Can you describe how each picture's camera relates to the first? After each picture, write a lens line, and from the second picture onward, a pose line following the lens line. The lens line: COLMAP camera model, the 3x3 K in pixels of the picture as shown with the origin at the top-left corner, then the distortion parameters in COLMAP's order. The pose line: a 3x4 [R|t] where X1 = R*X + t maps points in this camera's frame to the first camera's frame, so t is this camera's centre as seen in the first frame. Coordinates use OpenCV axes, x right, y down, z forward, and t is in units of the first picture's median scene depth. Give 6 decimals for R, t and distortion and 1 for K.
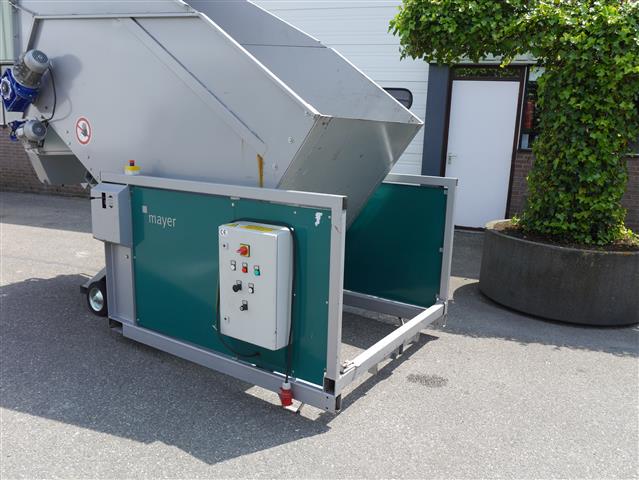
lens RADIAL K [[523.3, 0, 319.5], [0, 523.3, 240.0], [0, 0, 1]] dist [-0.038605, 0.010848]
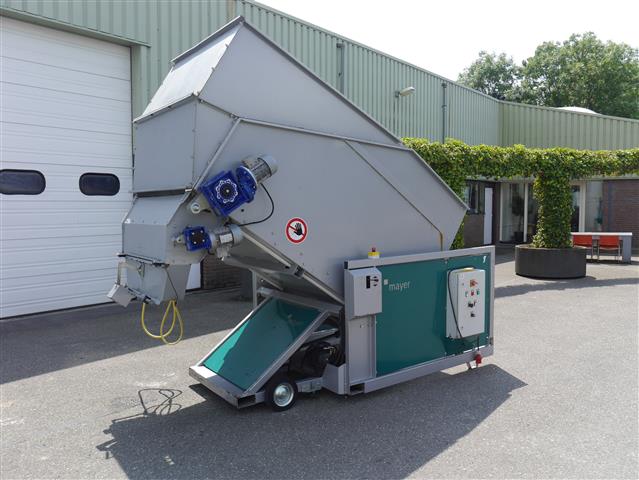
lens RADIAL K [[523.3, 0, 319.5], [0, 523.3, 240.0], [0, 0, 1]] dist [-0.038605, 0.010848]
pose [[0.362123, -0.102887, 0.926435, -1.406116], [0.217038, 0.975879, 0.023543, -0.200433], [-0.906511, 0.192546, 0.375718, 0.537187]]
